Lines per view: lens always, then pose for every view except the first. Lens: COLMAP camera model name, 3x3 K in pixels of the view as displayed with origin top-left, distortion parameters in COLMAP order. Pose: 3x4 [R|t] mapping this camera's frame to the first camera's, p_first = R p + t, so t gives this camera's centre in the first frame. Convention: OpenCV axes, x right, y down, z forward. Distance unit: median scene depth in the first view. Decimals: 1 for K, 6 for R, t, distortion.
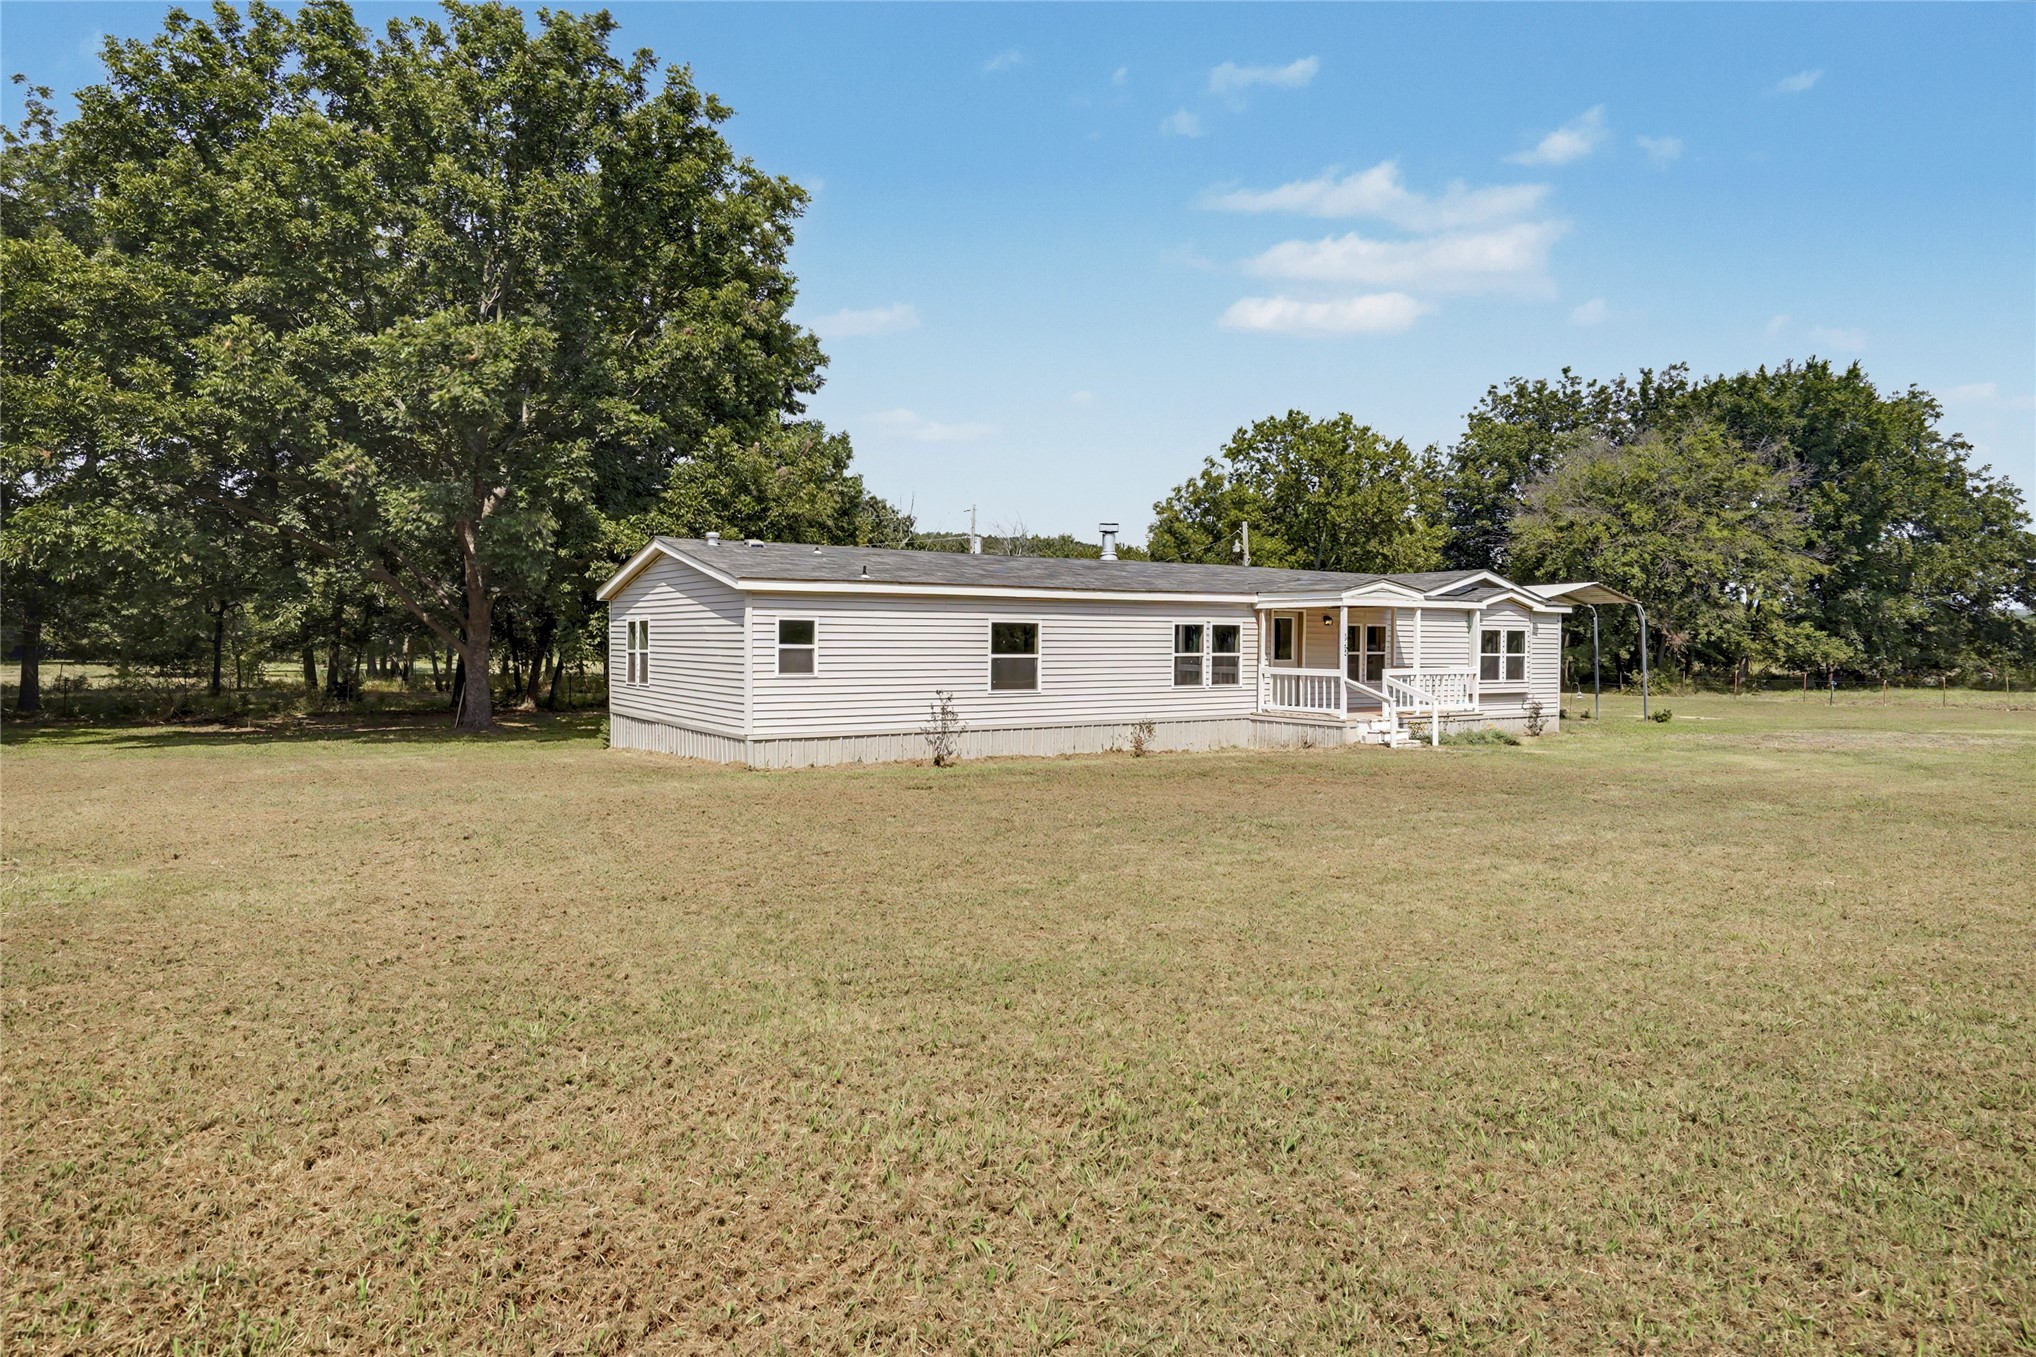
lens RADIAL K [[1245.9, 0, 1020.3], [0, 1245.9, 671.3], [0, 0, 1]] dist [-0.014797, 0.000598]
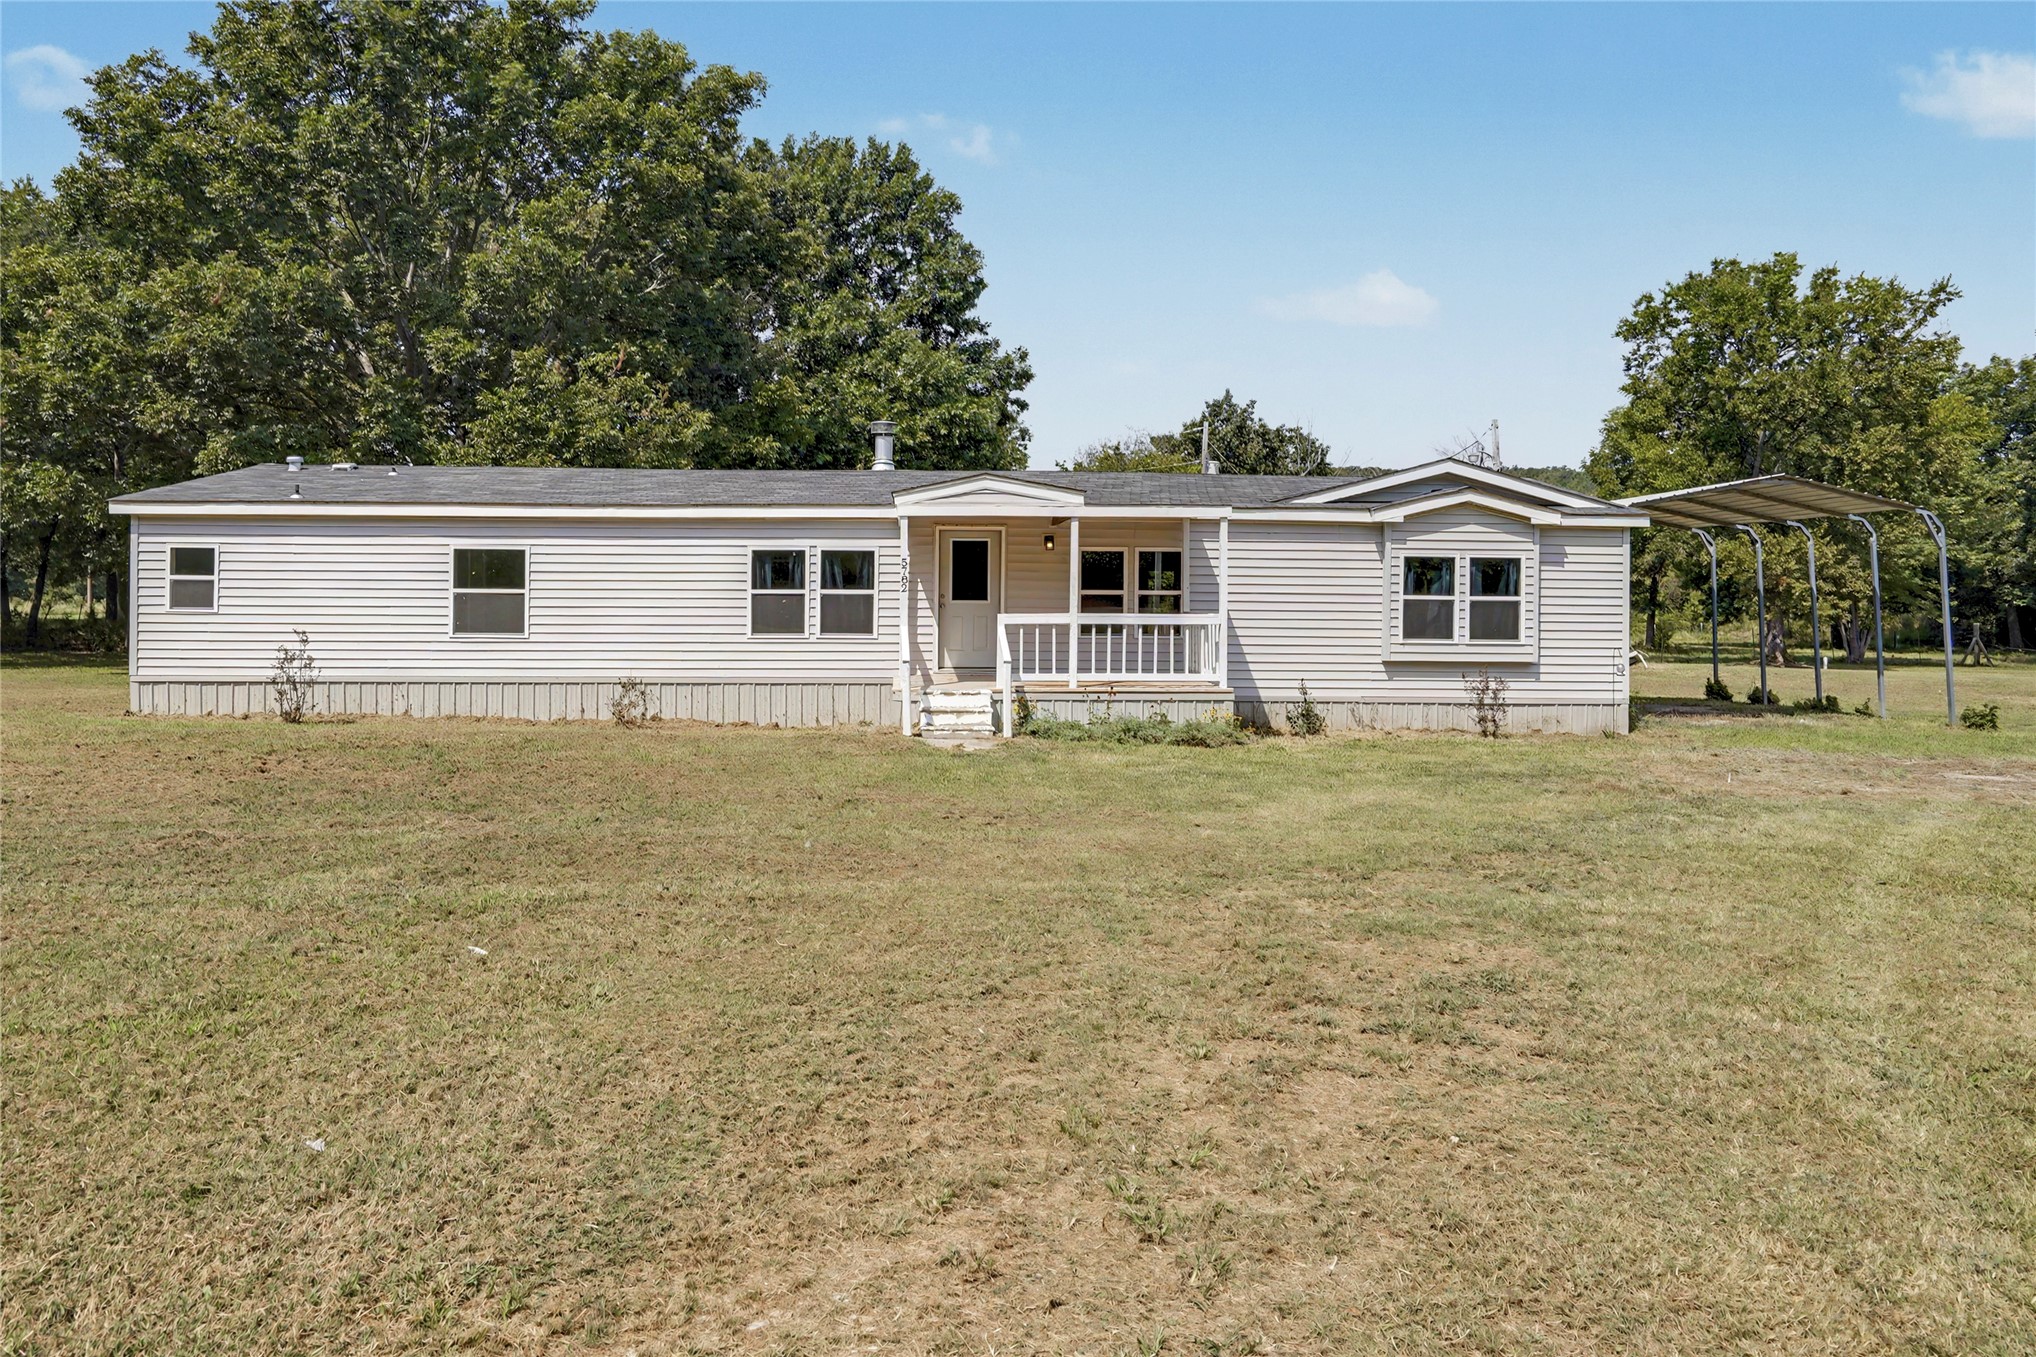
lens RADIAL K [[1245.9, 0, 1024.7], [0, 1245.9, 638.5], [0, 0, 1]] dist [-0.014797, 0.000598]
pose [[0.845356, 0.022728, -0.533720, 0.624001], [-0.015670, 0.999720, 0.017754, -0.001393], [0.533974, -0.006645, 0.845475, 0.452650]]
